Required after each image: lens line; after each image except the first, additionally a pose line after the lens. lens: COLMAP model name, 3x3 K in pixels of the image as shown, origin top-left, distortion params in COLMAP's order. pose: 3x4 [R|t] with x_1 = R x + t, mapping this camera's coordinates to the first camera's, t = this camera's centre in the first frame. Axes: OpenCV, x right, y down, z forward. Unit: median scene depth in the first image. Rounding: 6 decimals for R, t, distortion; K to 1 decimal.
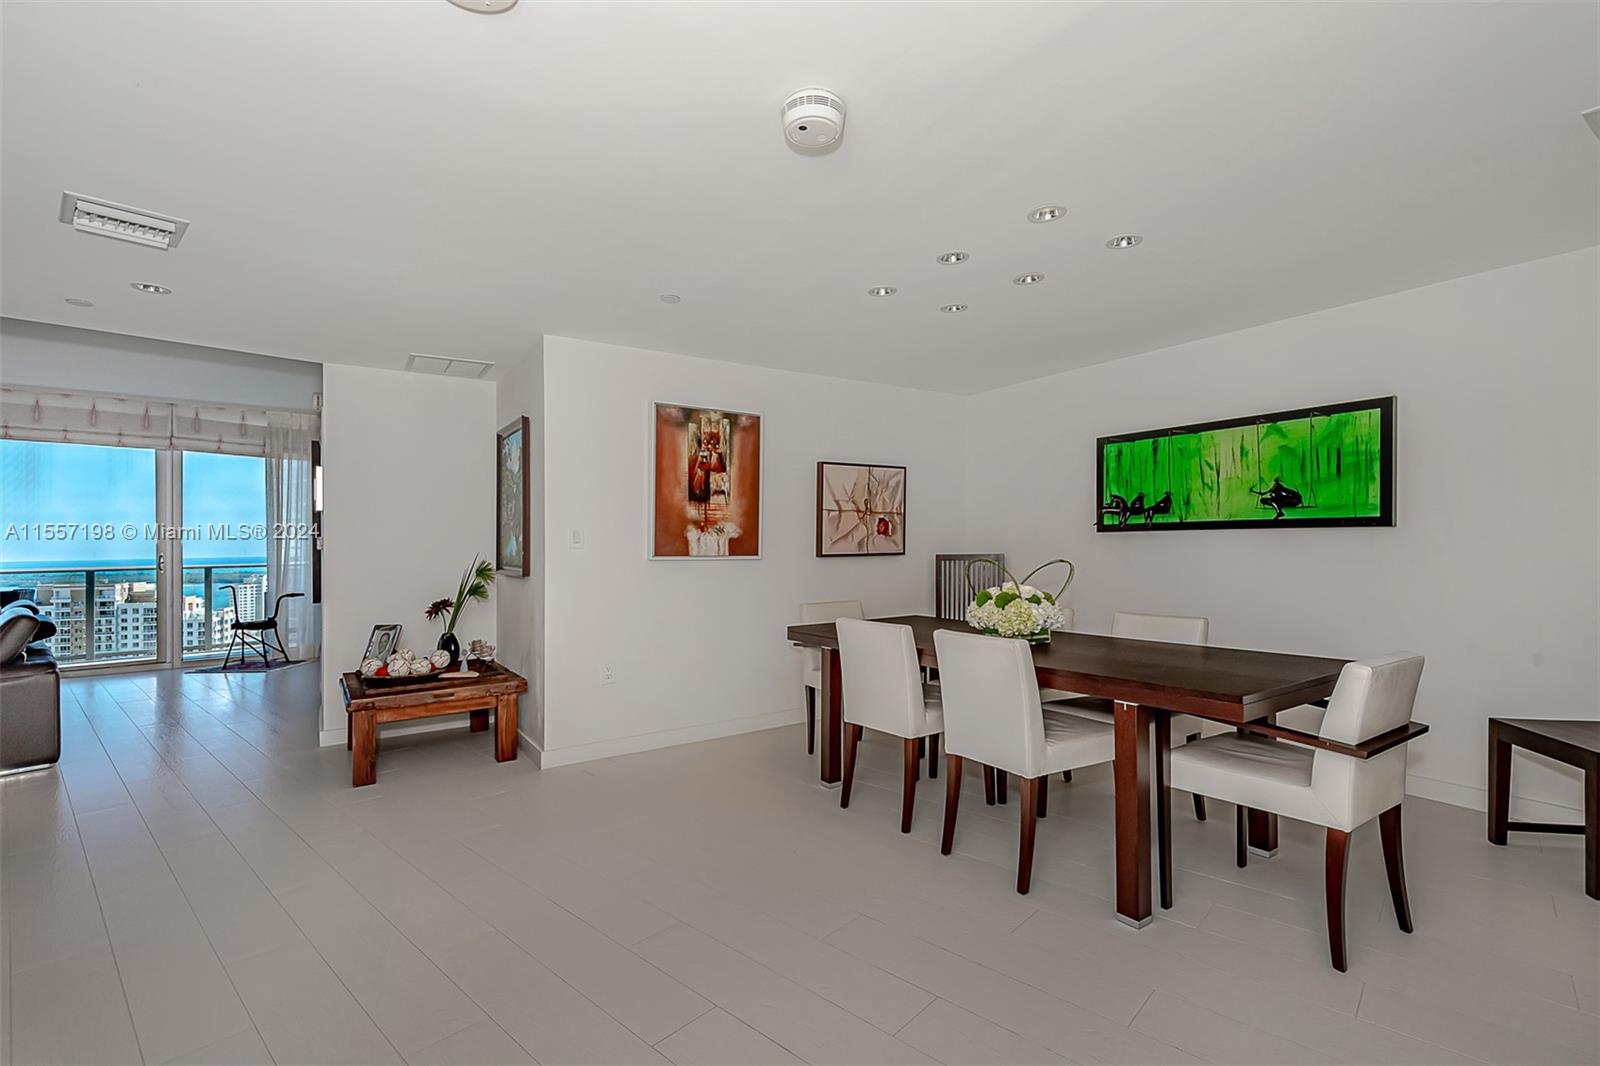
lens RADIAL K [[734.5, 0, 833.5], [0, 734.5, 534.7], [0, 0, 1]] dist [0.023602, -0.014103]
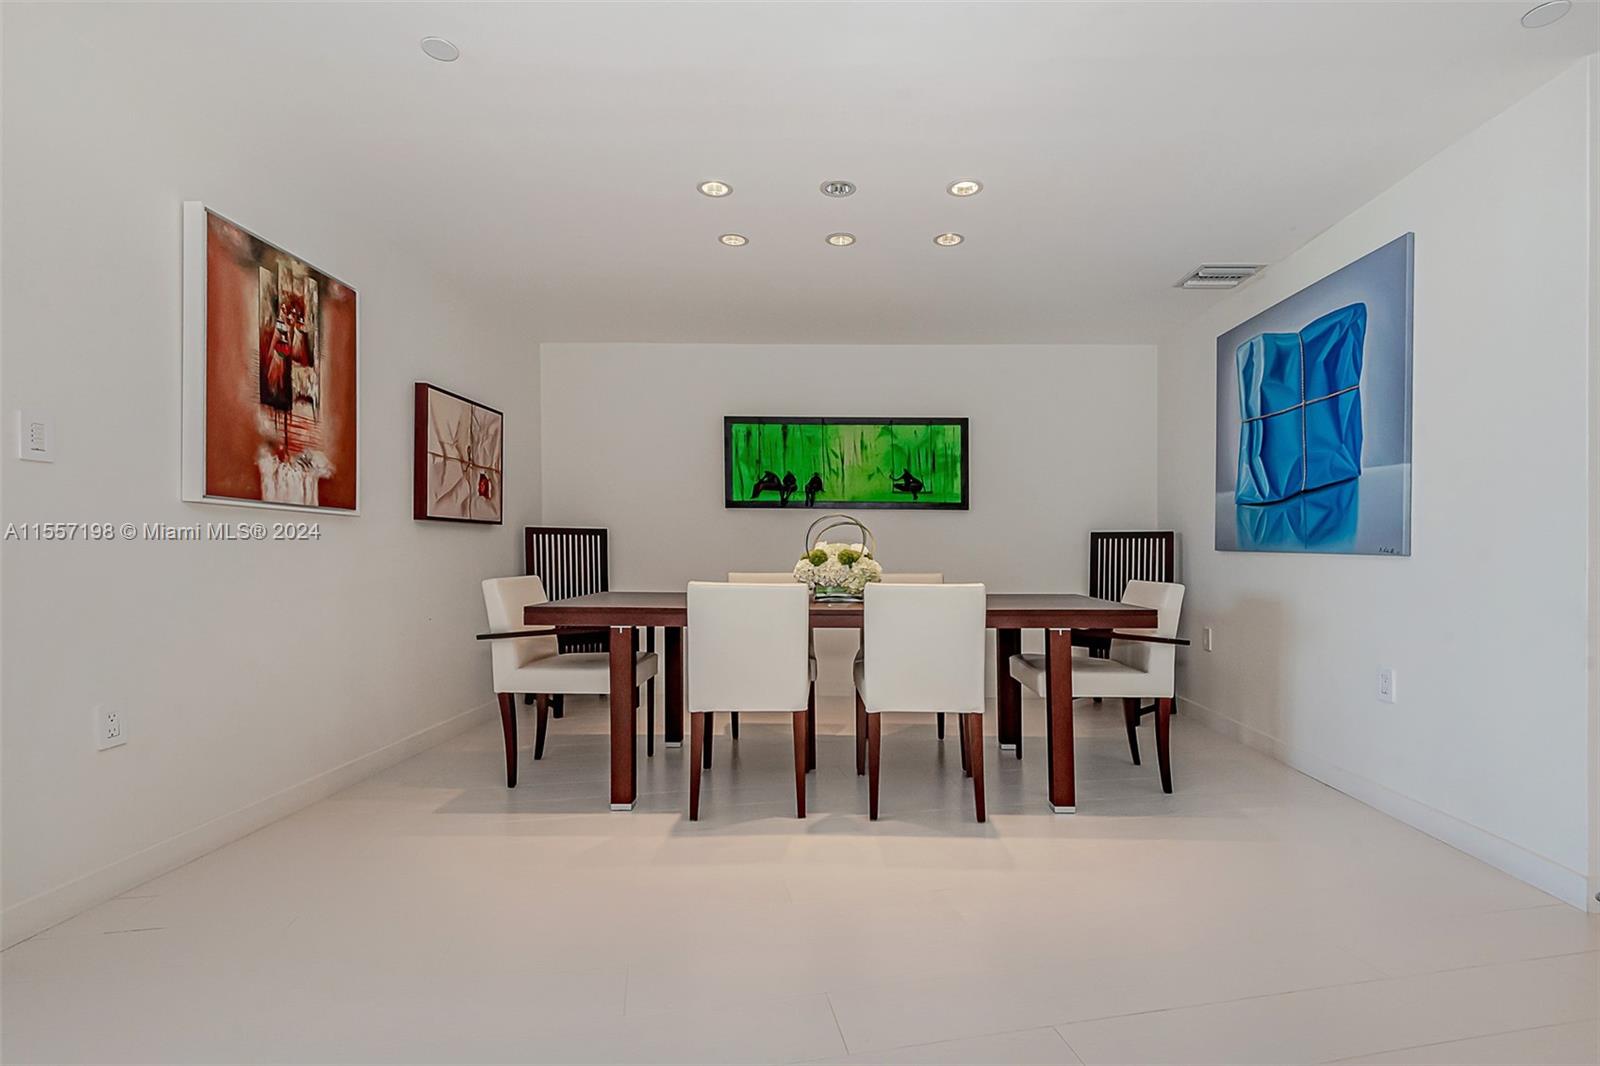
lens RADIAL K [[734.5, 0, 822.6], [0, 734.5, 549.5], [0, 0, 1]] dist [0.023602, -0.014103]
pose [[0.578601, 0.018977, 0.815390, -0.400682], [-0.024683, 0.999679, -0.005751, 0.057670], [-0.815237, -0.016799, 0.578884, 0.309218]]
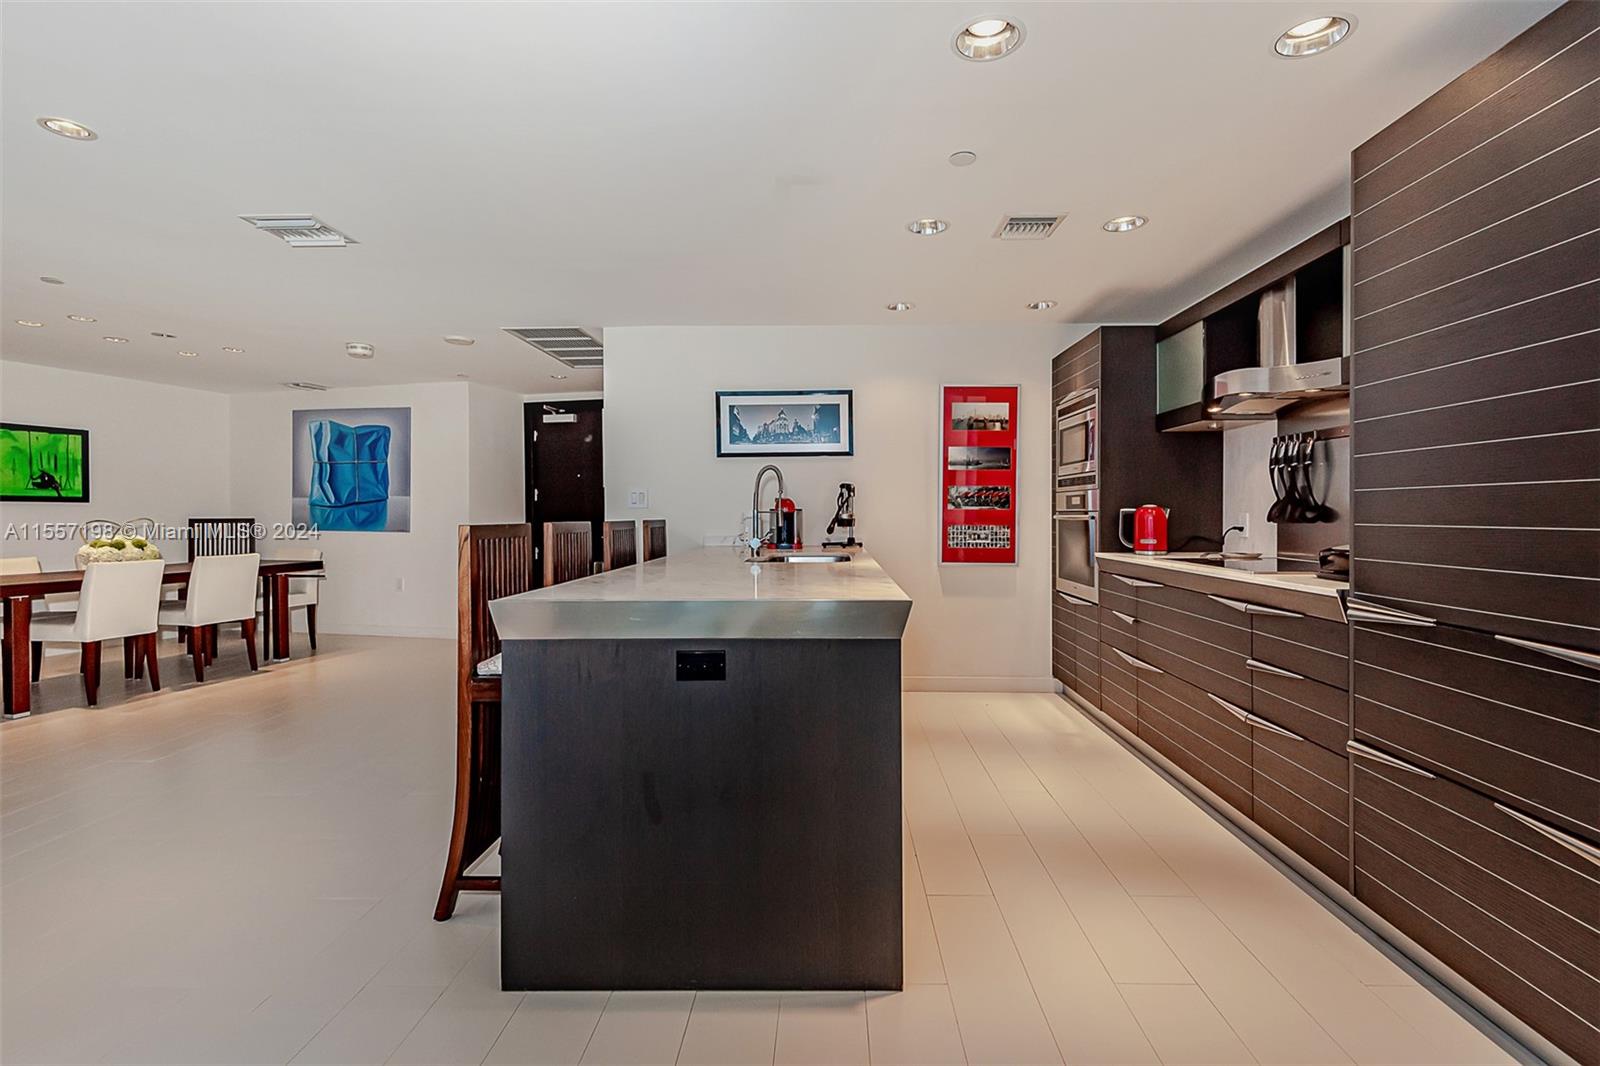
lens RADIAL K [[734.5, 0, 818.0], [0, 734.5, 504.2], [0, 0, 1]] dist [0.023602, -0.014103]
pose [[-0.668795, 0.024081, 0.743056, -1.326678], [0.000992, 0.999503, -0.031499, 0.038620], [-0.743446, -0.020330, -0.668487, 0.658321]]
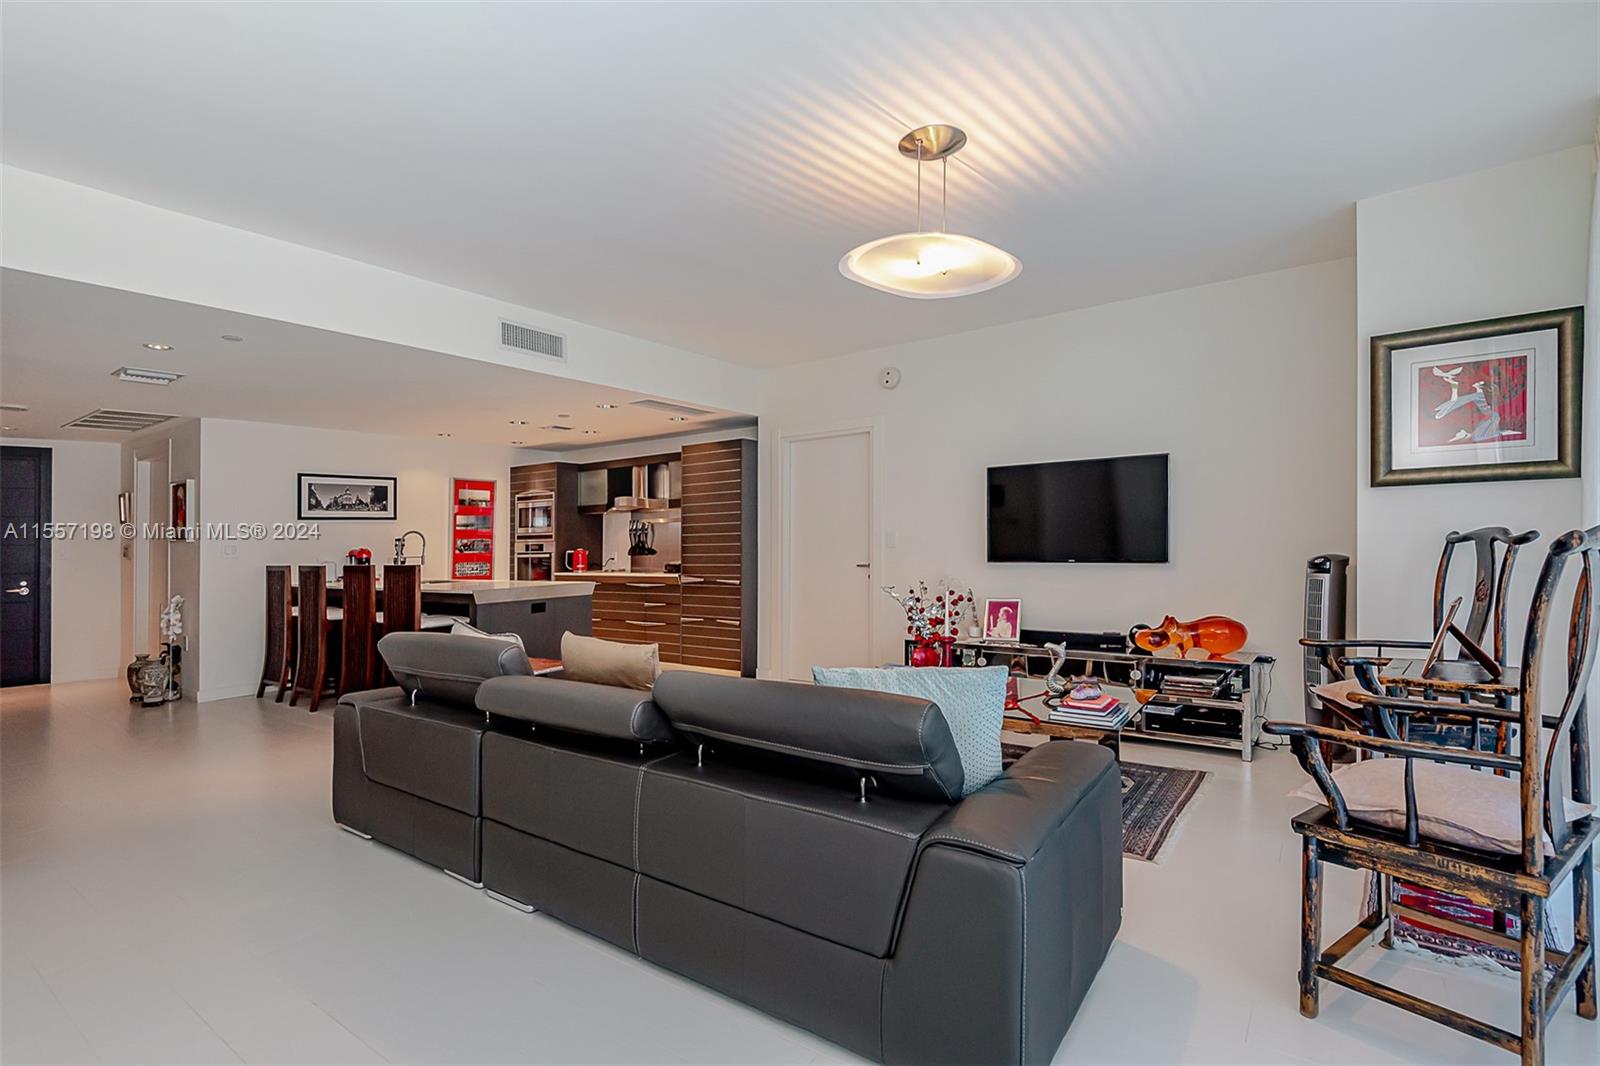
lens RADIAL K [[734.5, 0, 800.7], [0, 734.5, 515.7], [0, 0, 1]] dist [-0.014608, -0.004123]
pose [[-0.993230, 0.029928, -0.112240, -1.290623], [0.035238, 0.998337, -0.045629, 0.032362], [0.110688, -0.049276, -0.992633, 1.603610]]
